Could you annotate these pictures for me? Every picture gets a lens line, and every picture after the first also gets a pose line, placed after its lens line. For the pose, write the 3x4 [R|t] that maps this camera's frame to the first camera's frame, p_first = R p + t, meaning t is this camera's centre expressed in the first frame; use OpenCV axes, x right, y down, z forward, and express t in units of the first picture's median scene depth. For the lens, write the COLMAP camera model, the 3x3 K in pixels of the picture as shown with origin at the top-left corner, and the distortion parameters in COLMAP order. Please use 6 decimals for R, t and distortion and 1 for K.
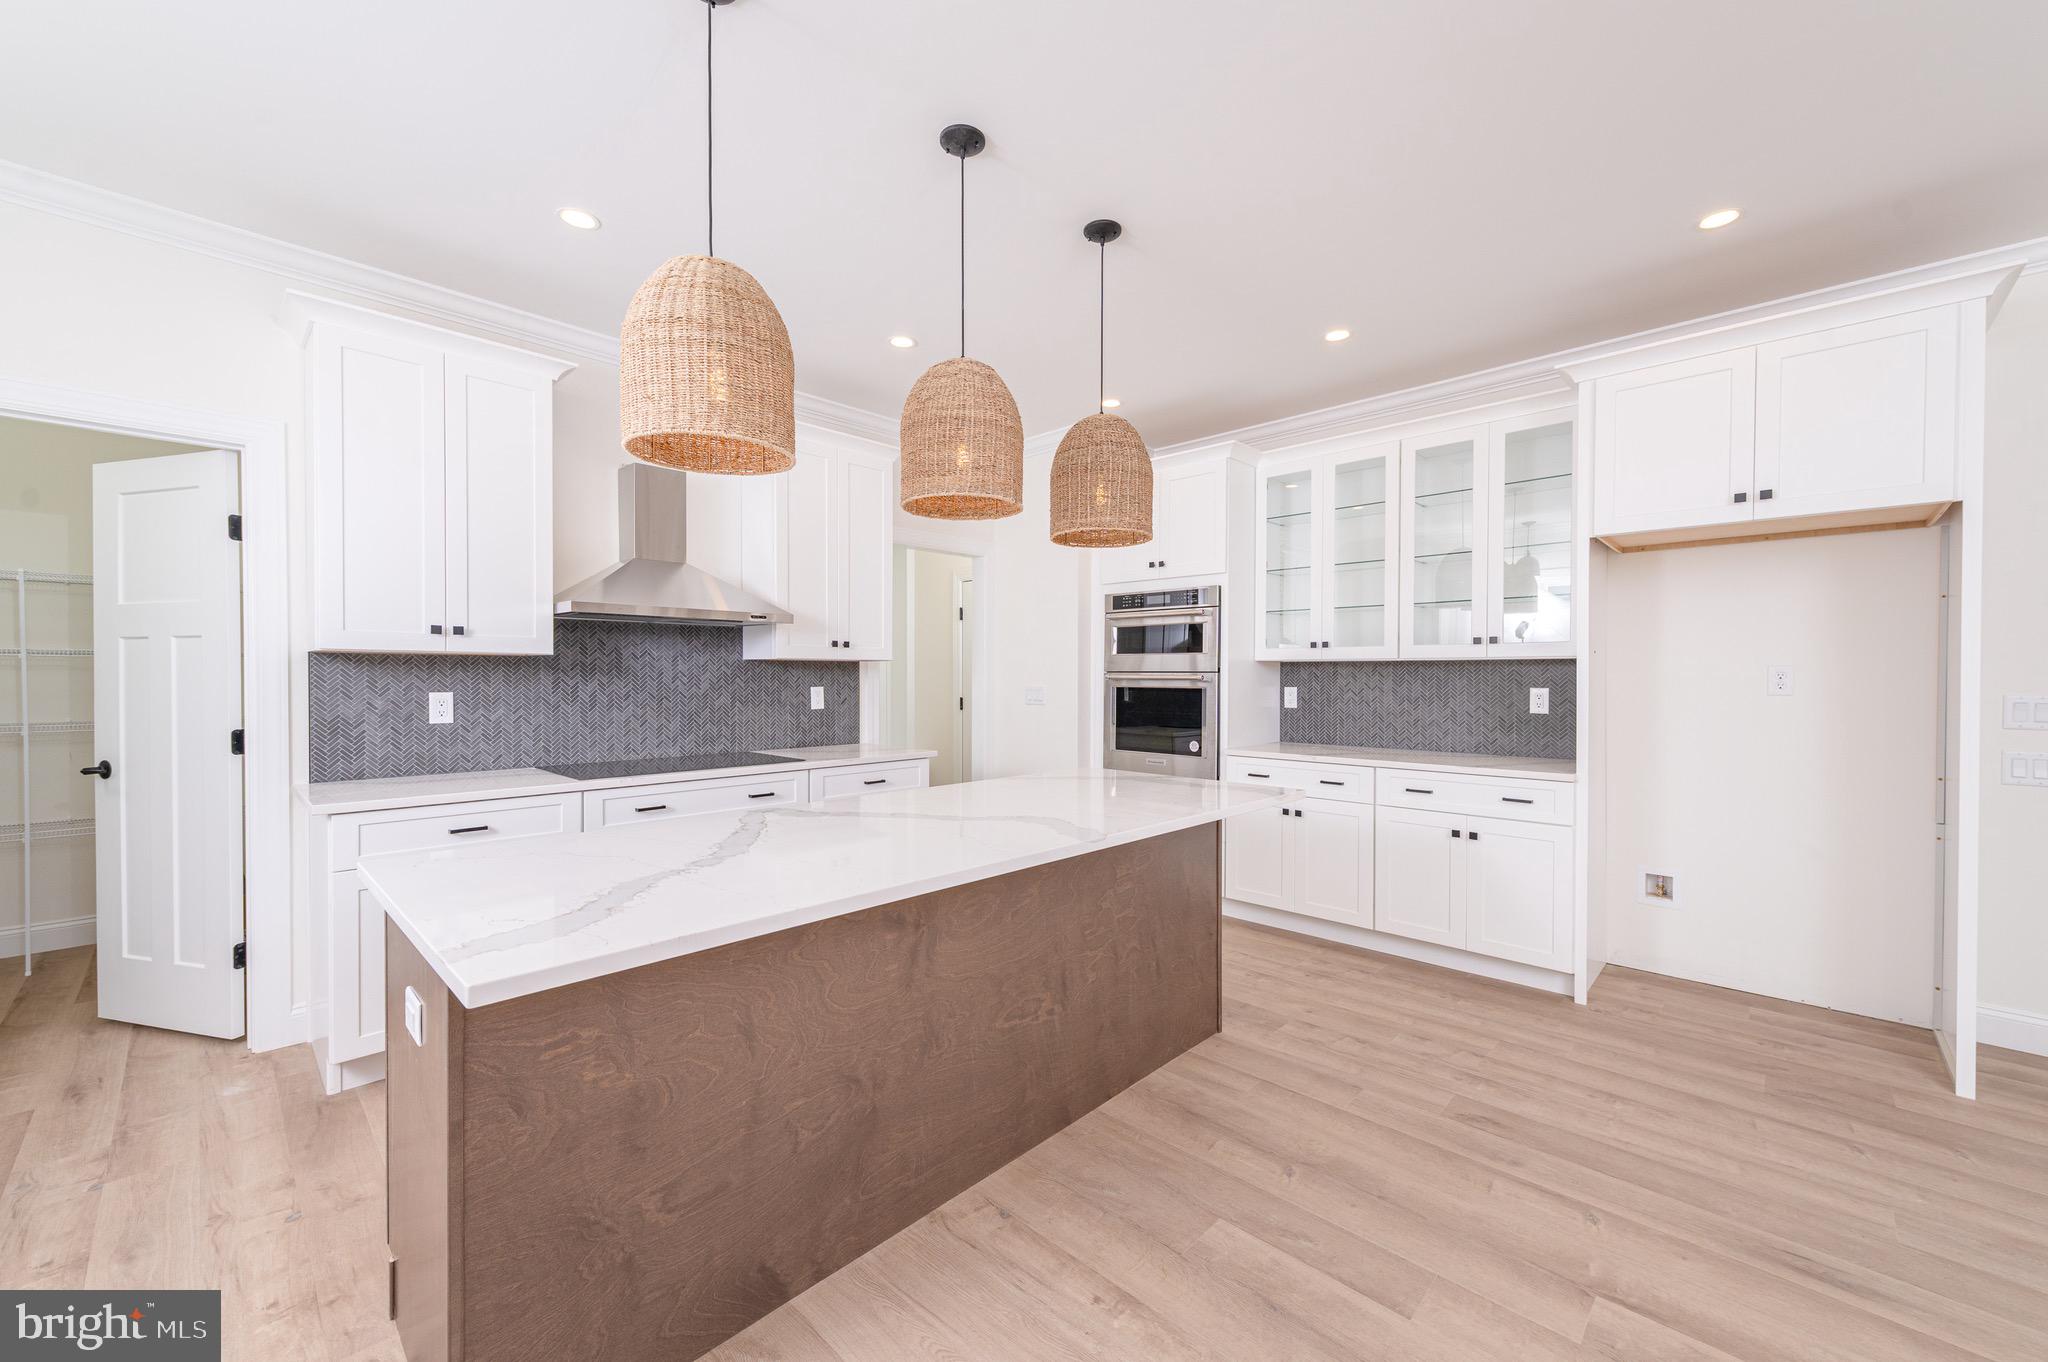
lens RADIAL K [[793.2, 0, 1031.2], [0, 793.2, 676.0], [0, 0, 1]] dist [0.003178, -0.000008]
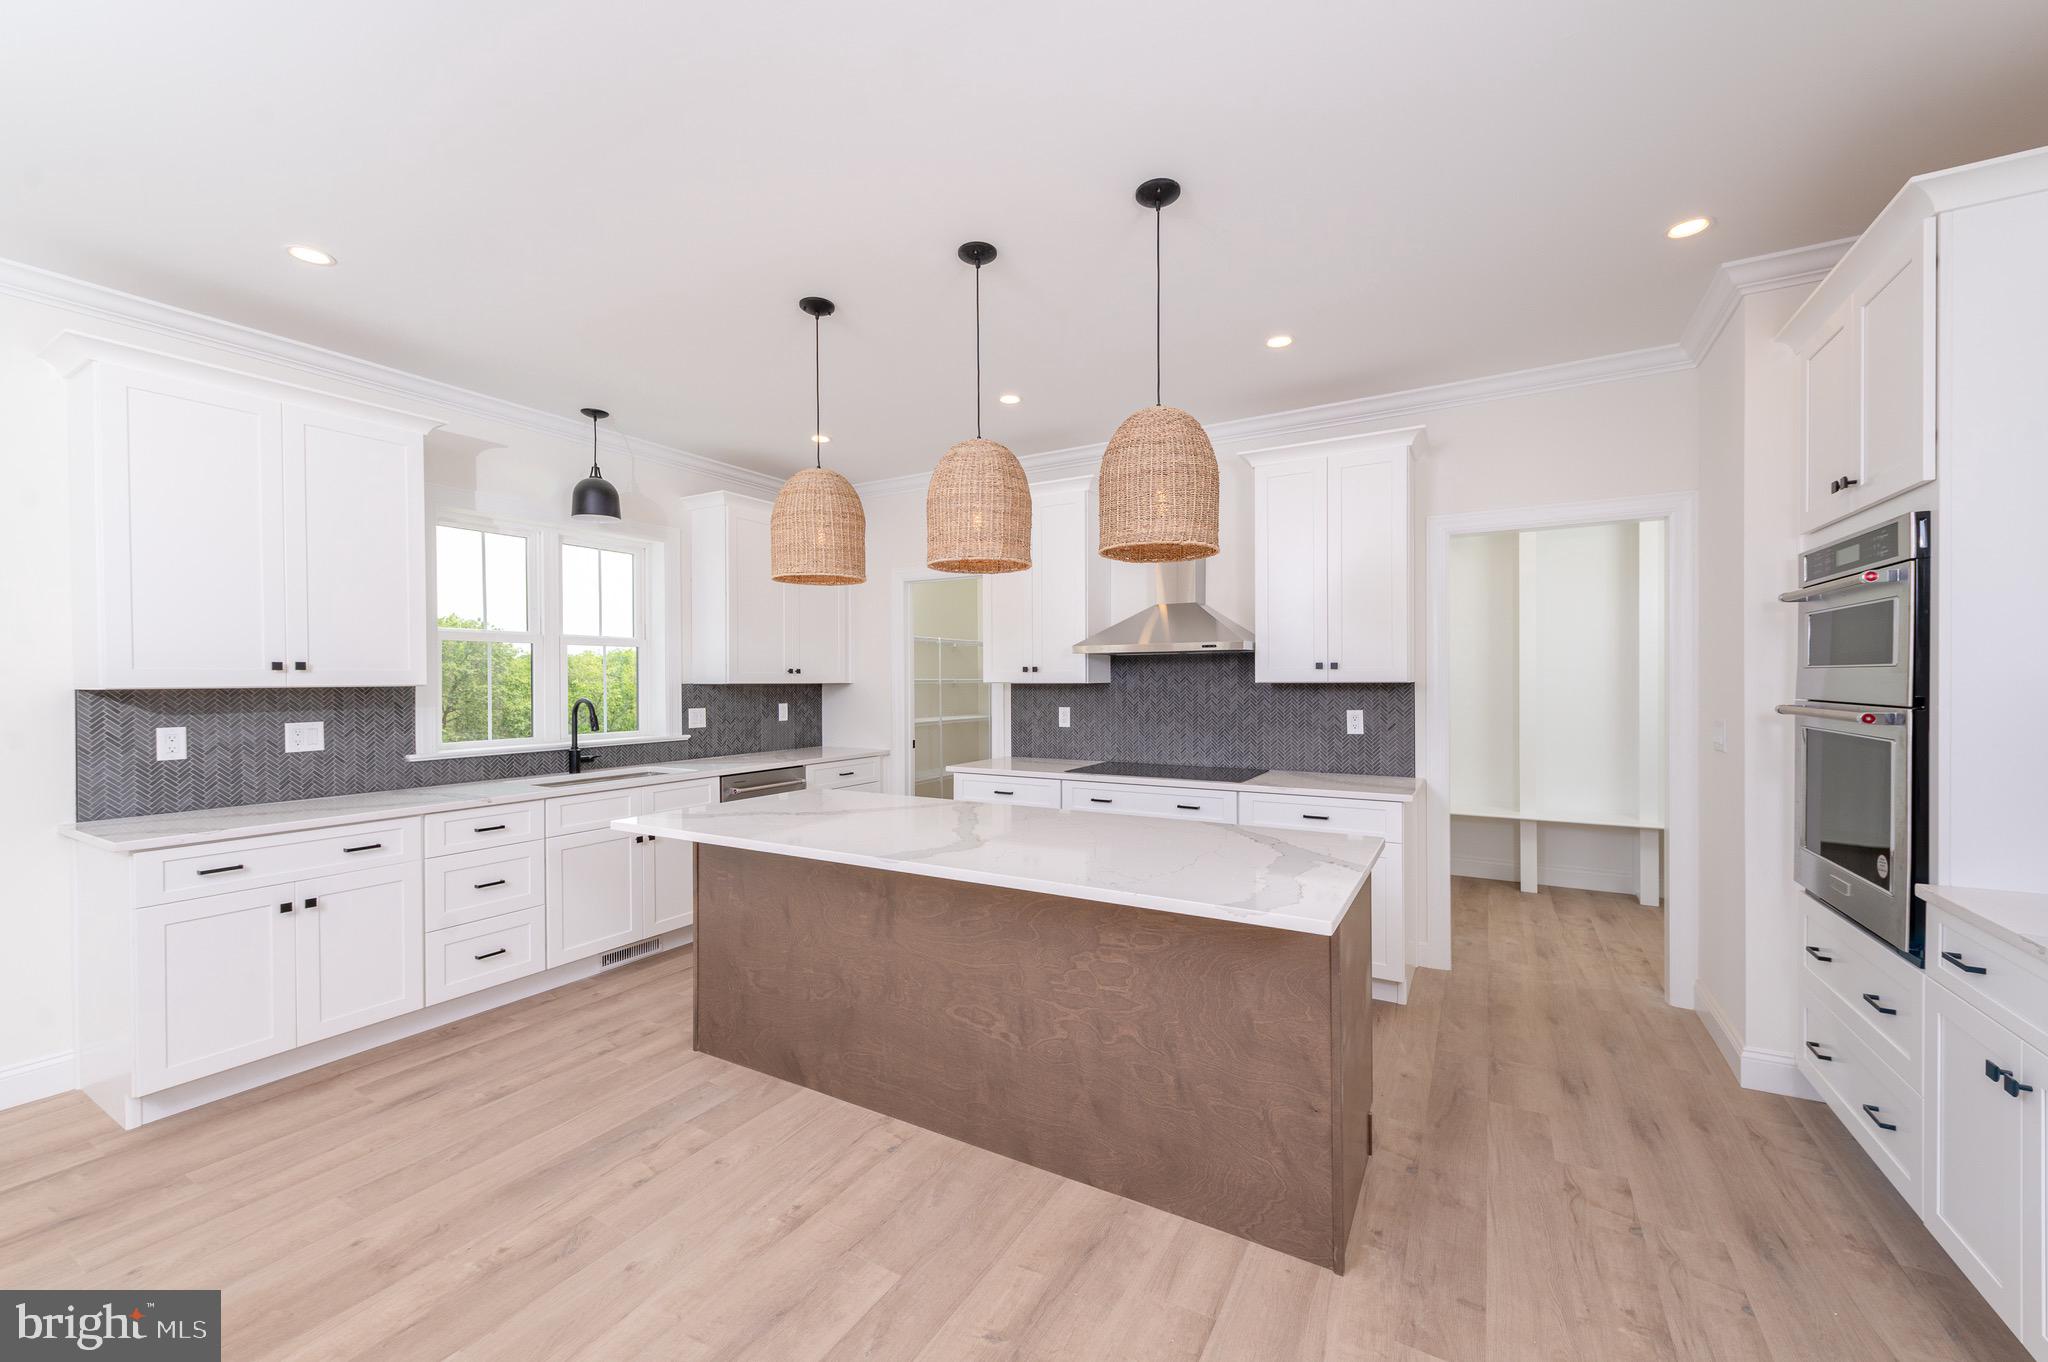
lens RADIAL K [[793.2, 0, 1030.2], [0, 793.2, 689.5], [0, 0, 1]] dist [0.003178, -0.000008]
pose [[0.236841, 0.006898, -0.971524, 0.701257], [0.003886, 0.999960, 0.008048, -0.024956], [0.971541, -0.005681, 0.236805, 0.534870]]
